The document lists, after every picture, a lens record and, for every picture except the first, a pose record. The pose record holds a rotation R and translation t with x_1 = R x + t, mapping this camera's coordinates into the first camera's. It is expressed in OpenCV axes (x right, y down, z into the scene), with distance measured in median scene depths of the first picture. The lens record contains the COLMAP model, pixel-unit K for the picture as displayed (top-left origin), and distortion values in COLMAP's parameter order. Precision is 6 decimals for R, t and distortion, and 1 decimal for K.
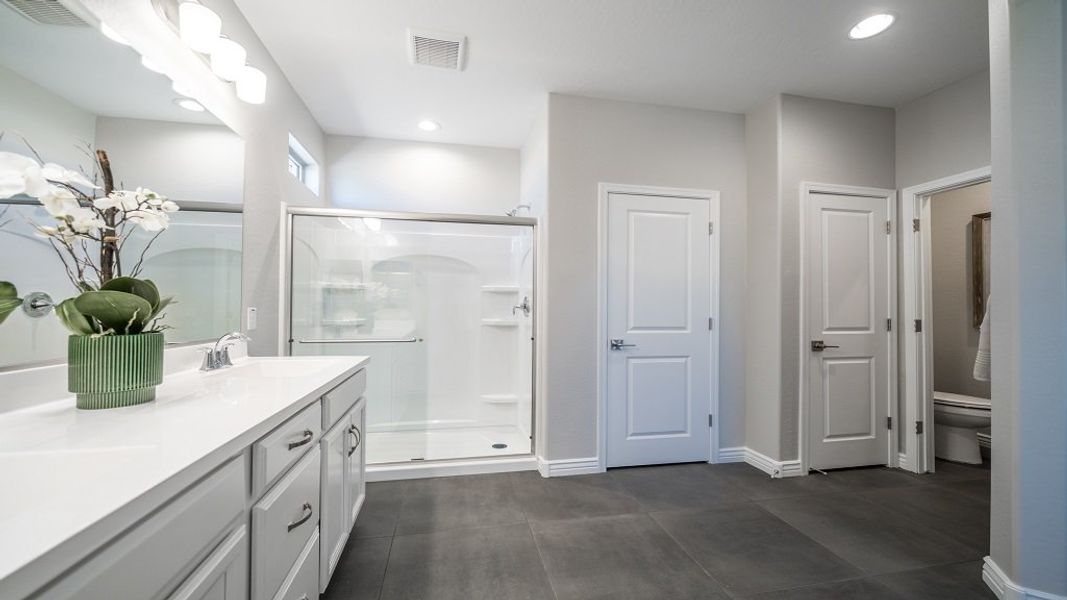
lens RADIAL K [[409.1, 0, 520.7], [0, 409.1, 305.8], [0, 0, 1]] dist [-0.000979, -0.000161]
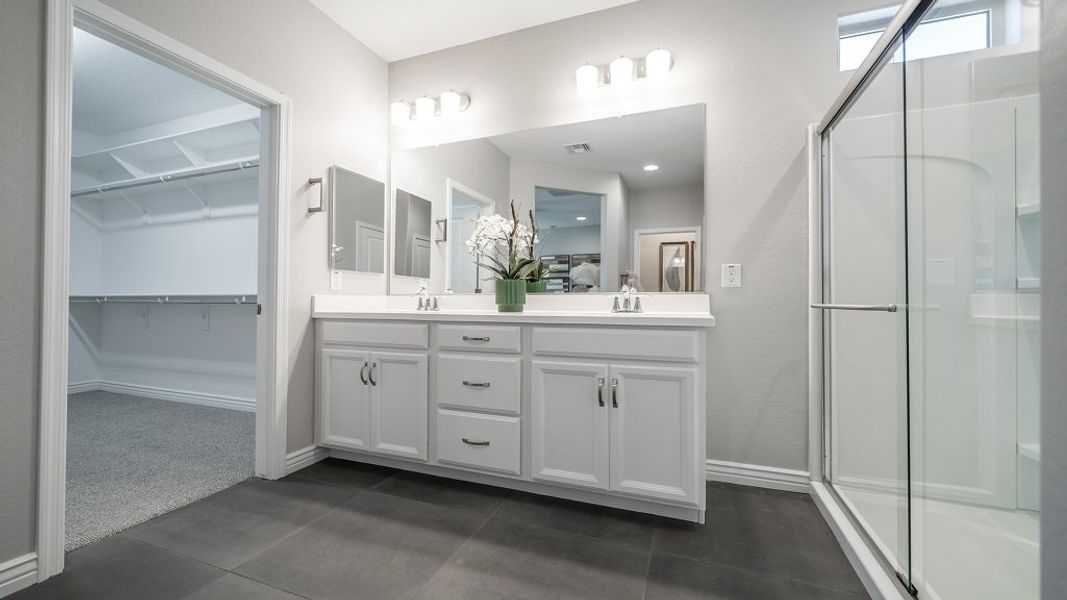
lens RADIAL K [[435.8, 0, 513.9], [0, 435.8, 293.9], [0, 0, 1]] dist [0.000359, -0.000084]
pose [[-0.559452, -0.019092, -0.828643, 0.375436], [0.003030, 0.999681, -0.025078, 0.079257], [0.828857, -0.016540, -0.559216, 0.918032]]
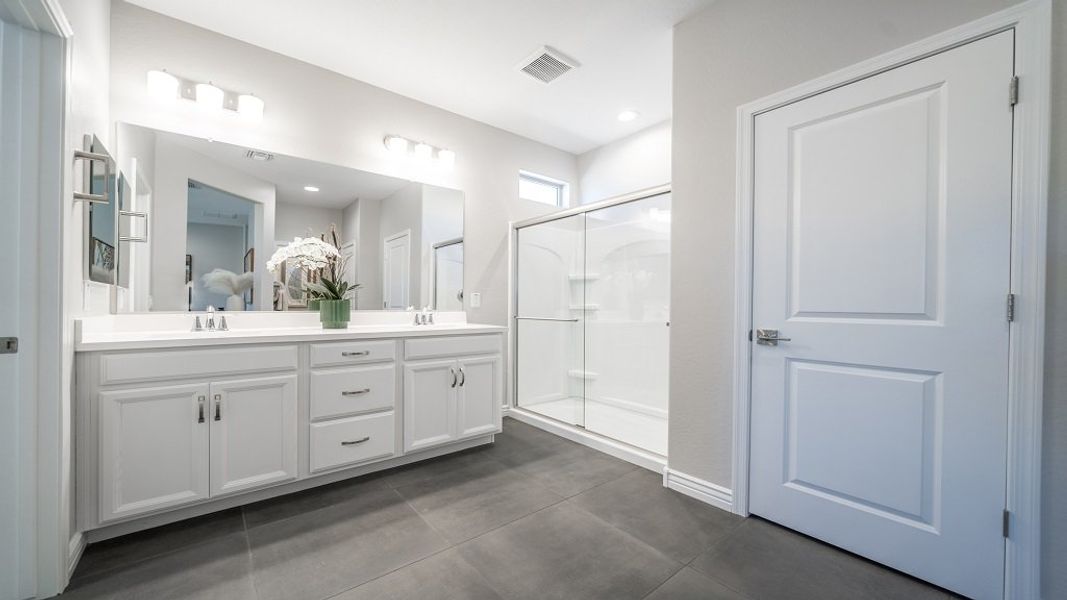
lens RADIAL K [[409.1, 0, 520.7], [0, 409.1, 305.8], [0, 0, 1]] dist [-0.000979, -0.000161]
pose [[0.444794, 0.000143, -0.895633, 0.684217], [0.007296, 0.999966, 0.003782, 0.039551], [0.895603, -0.008217, 0.444778, 0.356362]]
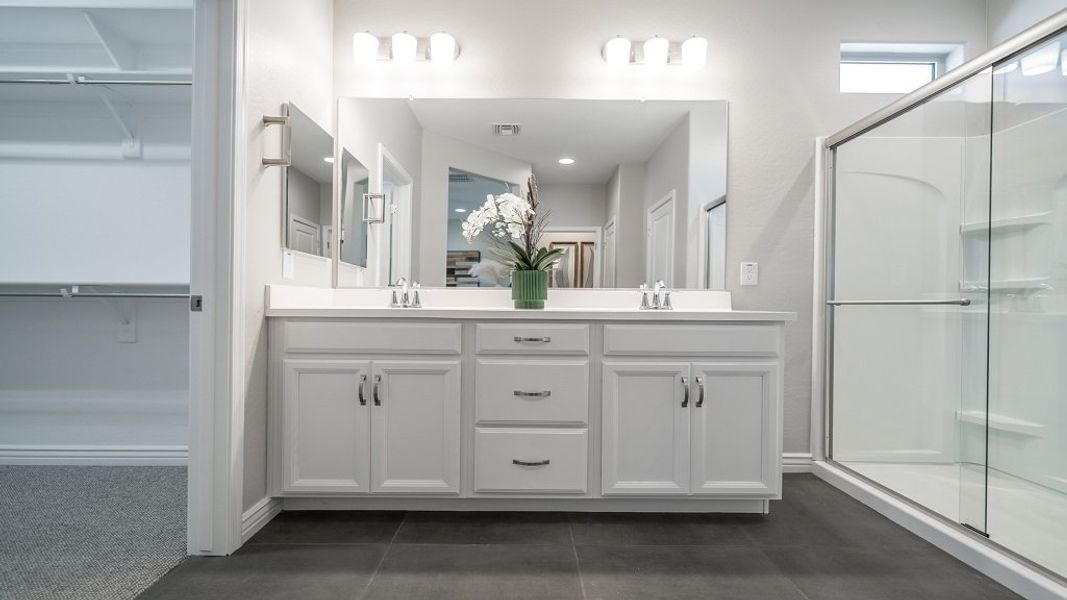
lens RADIAL K [[480.6, 0, 518.4], [0, 480.6, 305.5], [0, 0, 1]] dist [0.002496, 0.000354]
pose [[-0.202057, -0.004184, -0.979365, 0.474274], [-0.000904, 0.999991, -0.004086, 0.091775], [0.979373, 0.000060, -0.202059, 0.551301]]
